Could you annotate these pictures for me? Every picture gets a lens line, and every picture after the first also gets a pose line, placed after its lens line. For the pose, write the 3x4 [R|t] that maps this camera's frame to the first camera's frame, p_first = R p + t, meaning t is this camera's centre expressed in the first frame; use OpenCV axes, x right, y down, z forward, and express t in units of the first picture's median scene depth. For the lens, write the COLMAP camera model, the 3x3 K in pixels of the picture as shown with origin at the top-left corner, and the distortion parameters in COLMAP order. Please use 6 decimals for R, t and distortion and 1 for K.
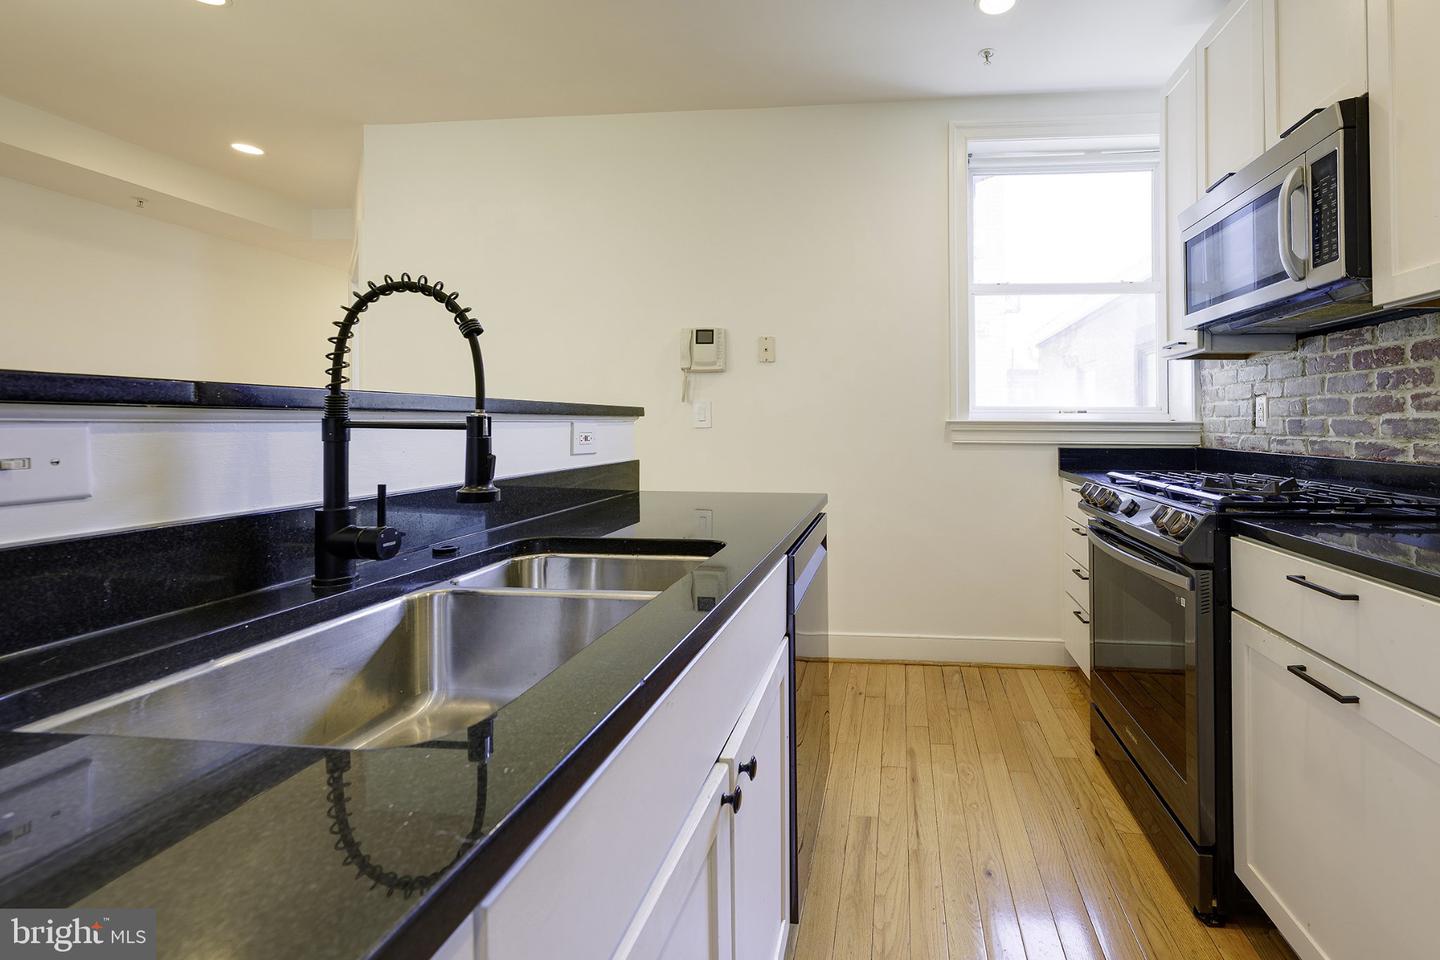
lens RADIAL K [[612.3, 0, 837.2], [0, 612.3, 417.3], [0, 0, 1]] dist [-0.014572, -0.000101]
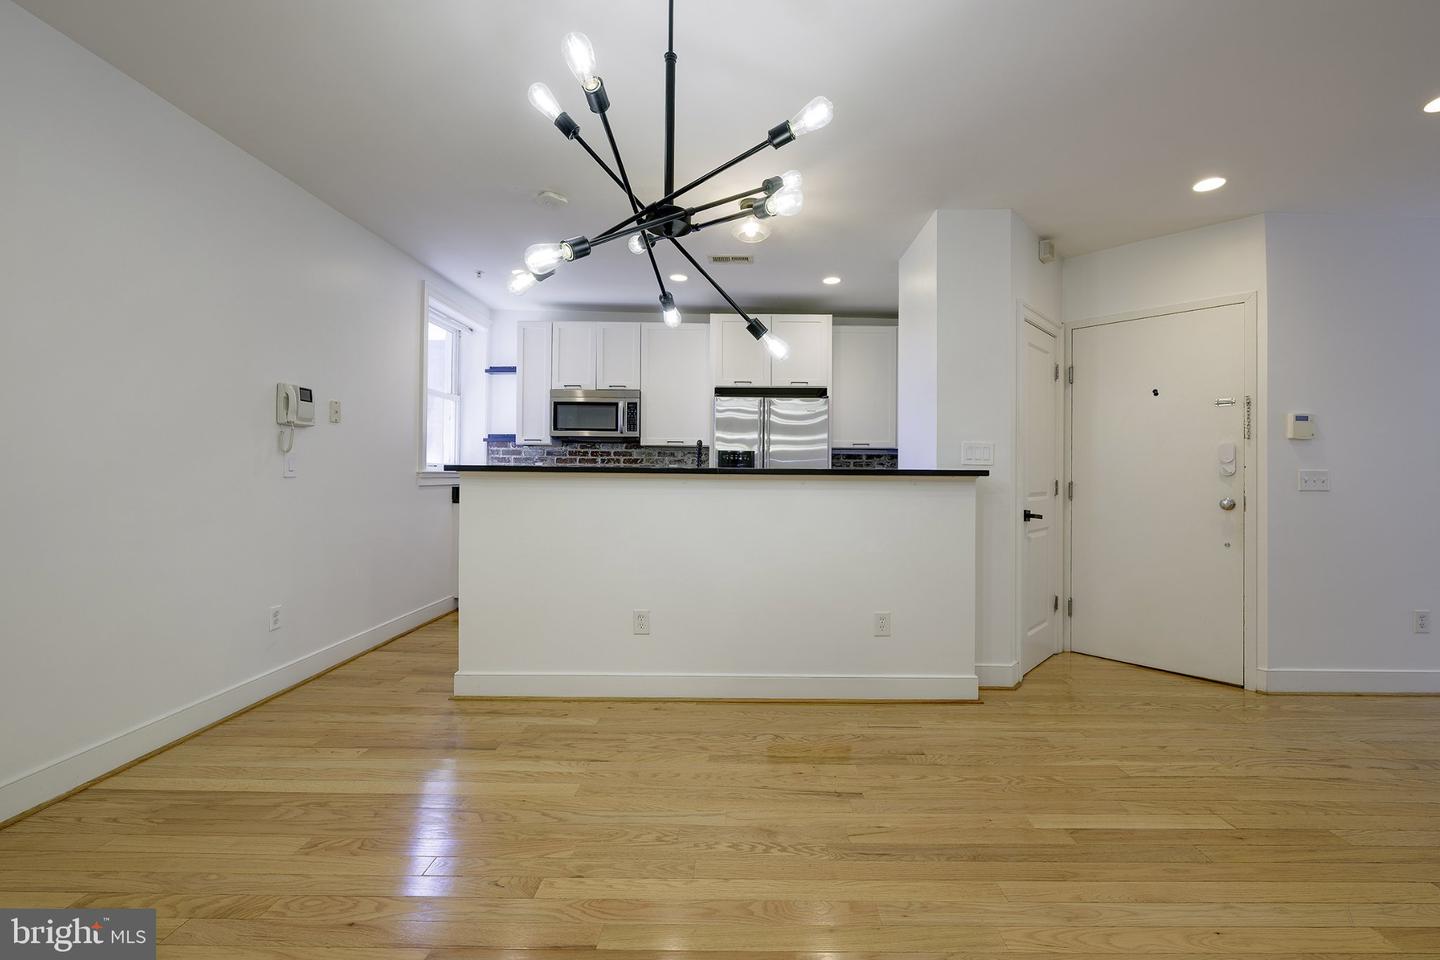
lens RADIAL K [[585.1, 0, 740.8], [0, 585.1, 470.9], [0, 0, 1]] dist [-0.001054, -0.000135]
pose [[-0.103205, -0.001921, 0.994658, -2.241433], [-0.020017, 0.999800, -0.000146, -0.019677], [-0.994459, -0.019925, -0.103223, 0.553209]]
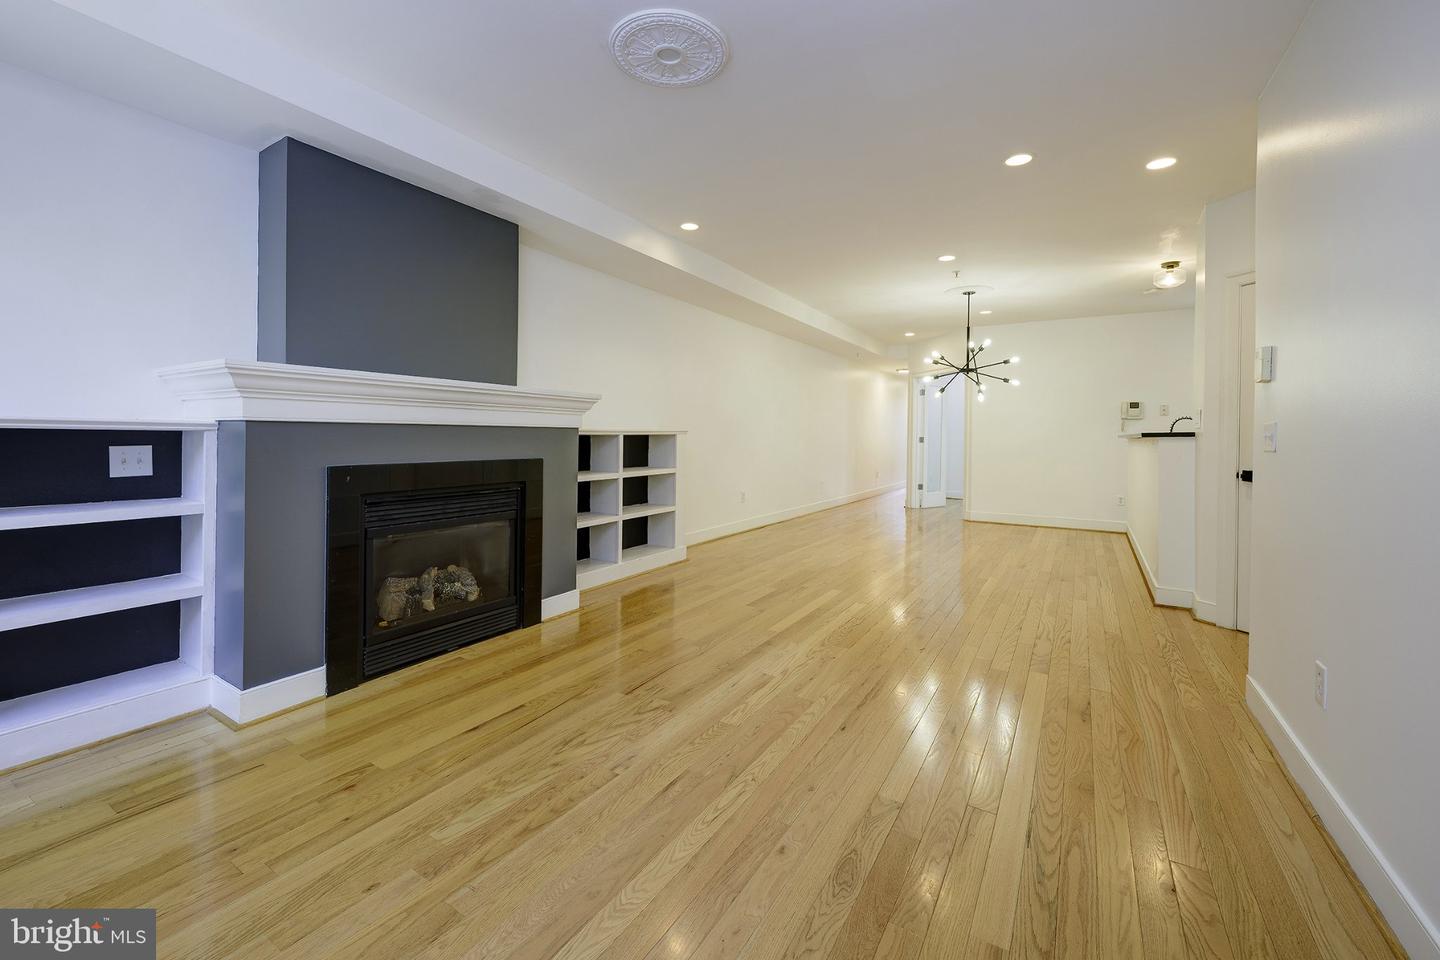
lens RADIAL K [[582.4, 0, 712.4], [0, 582.4, 438.9], [0, 0, 1]] dist [-0.004308, -0.000074]
pose [[0.895826, 0.005352, -0.444373, -1.170297], [-0.000440, 0.999938, 0.011156, -0.035295], [0.444405, -0.009799, 0.895772, -3.111048]]
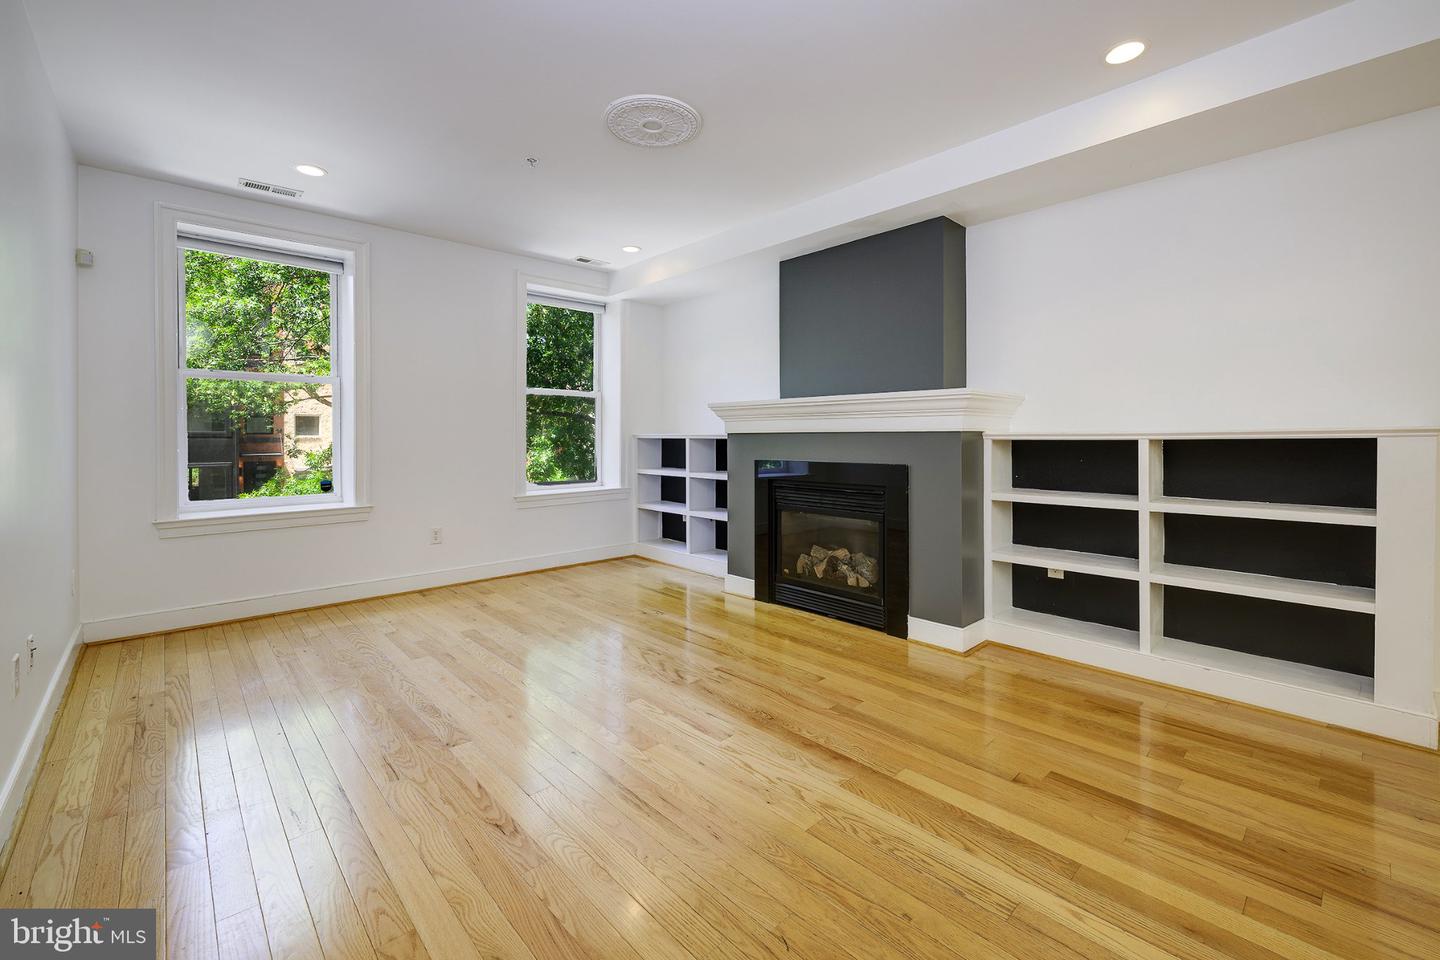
lens RADIAL K [[594.1, 0, 731.4], [0, 594.1, 435.3], [0, 0, 1]] dist [-0.000406, 0.000291]
pose [[-0.645274, -0.011573, -0.763863, -0.749849], [0.000952, 0.999872, -0.015953, -0.011824], [0.763950, -0.011021, -0.645181, -0.802238]]
